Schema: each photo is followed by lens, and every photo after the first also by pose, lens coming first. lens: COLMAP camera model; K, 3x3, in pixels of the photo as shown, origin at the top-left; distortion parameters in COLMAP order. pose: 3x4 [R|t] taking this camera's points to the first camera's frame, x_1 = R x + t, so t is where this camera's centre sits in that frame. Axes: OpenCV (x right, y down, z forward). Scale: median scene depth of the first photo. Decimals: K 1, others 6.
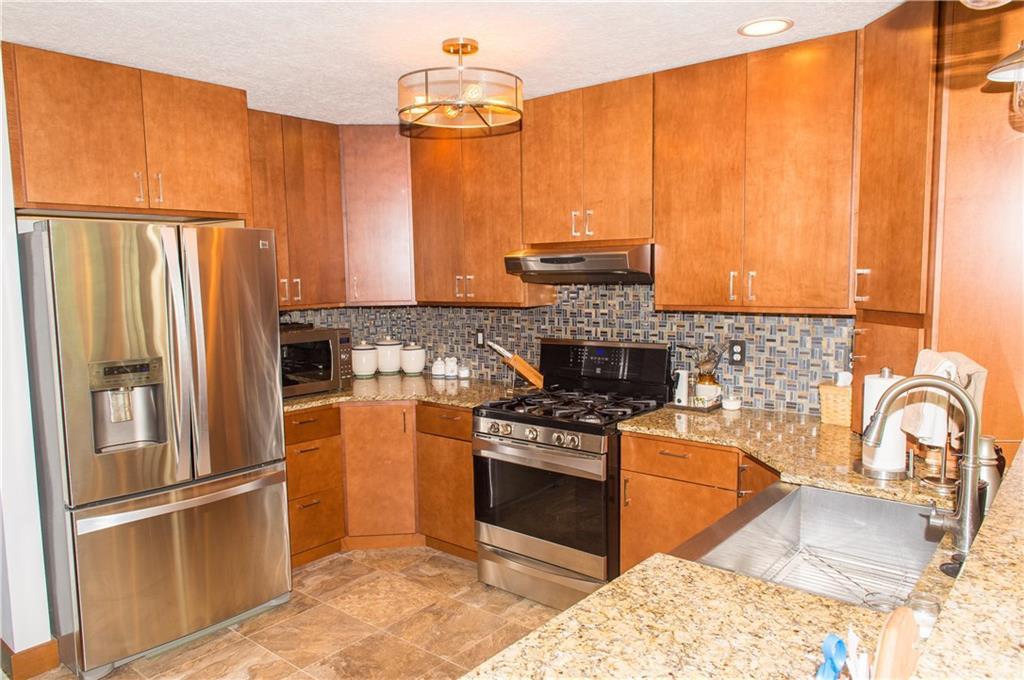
lens RADIAL K [[695.0, 0, 511.1], [0, 695.0, 340.5], [0, 0, 1]] dist [0.006845, 0.002681]
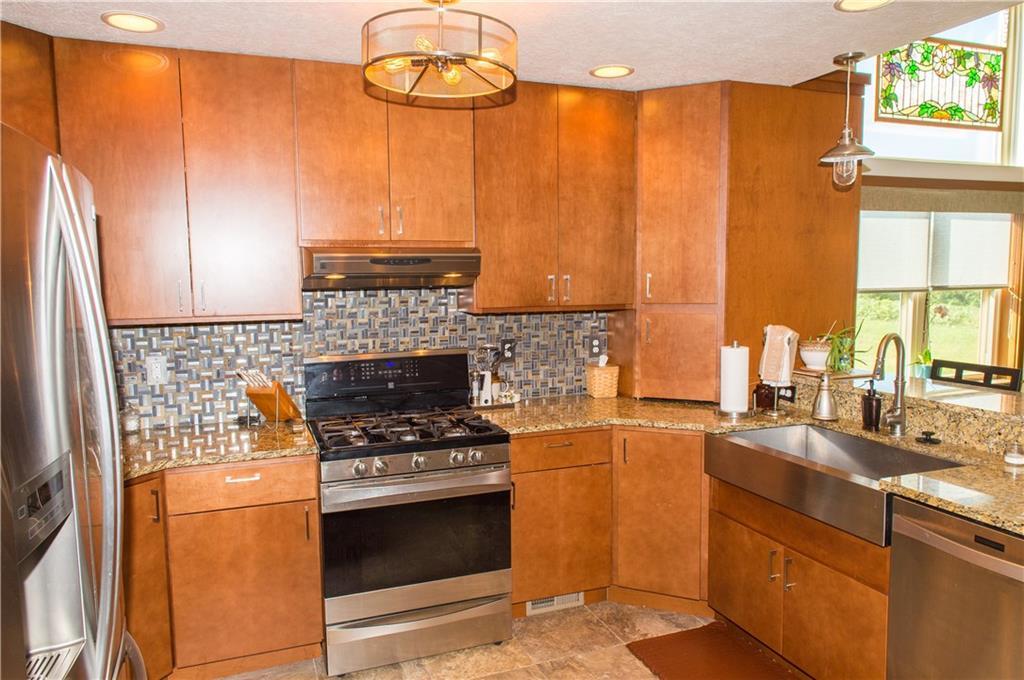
lens RADIAL K [[695.0, 0, 508.7], [0, 695.0, 344.9], [0, 0, 1]] dist [0.006845, 0.002681]
pose [[0.499941, -0.075520, 0.862761, -0.648430], [0.088121, 0.995456, 0.036072, -0.031924], [-0.861565, 0.057994, 0.504324, 0.470400]]
